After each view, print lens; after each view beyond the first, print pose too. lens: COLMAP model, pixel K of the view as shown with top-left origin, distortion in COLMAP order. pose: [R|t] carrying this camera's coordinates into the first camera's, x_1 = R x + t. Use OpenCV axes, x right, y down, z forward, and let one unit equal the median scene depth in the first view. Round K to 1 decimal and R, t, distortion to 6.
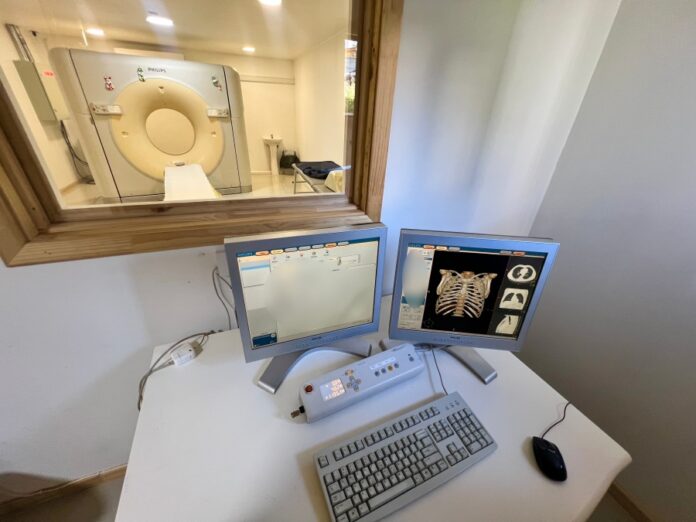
lens RADIAL K [[277.5, 0, 348.0], [0, 277.5, 261.0], [0, 0, 1]] dist [0.001077, 0.000060]
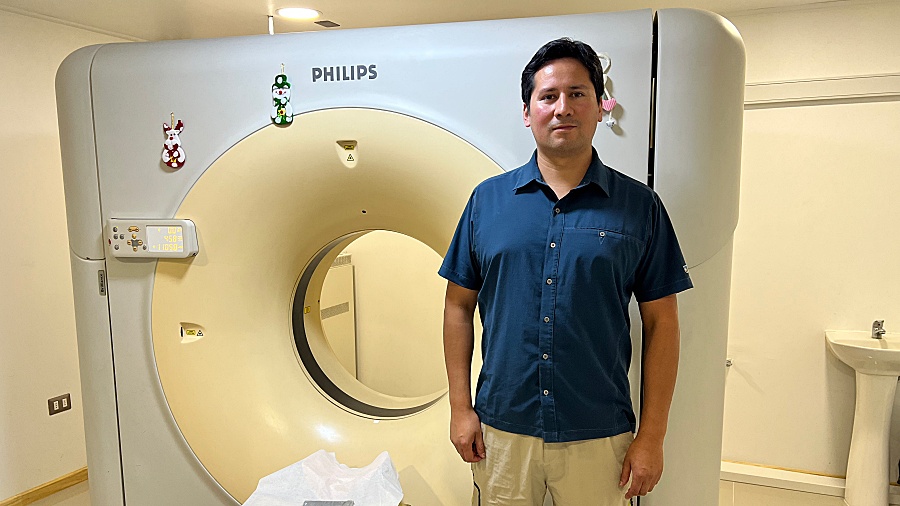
lens RADIAL K [[726.7, 0, 446.8], [0, 726.7, 282.9], [0, 0, 1]] dist [0.050409, -0.067564]
pose [[0.736906, 0.047342, -0.674335, -0.238711], [-0.289151, 0.923756, -0.251128, -0.413380], [0.611032, 0.380043, 0.694411, 0.707870]]
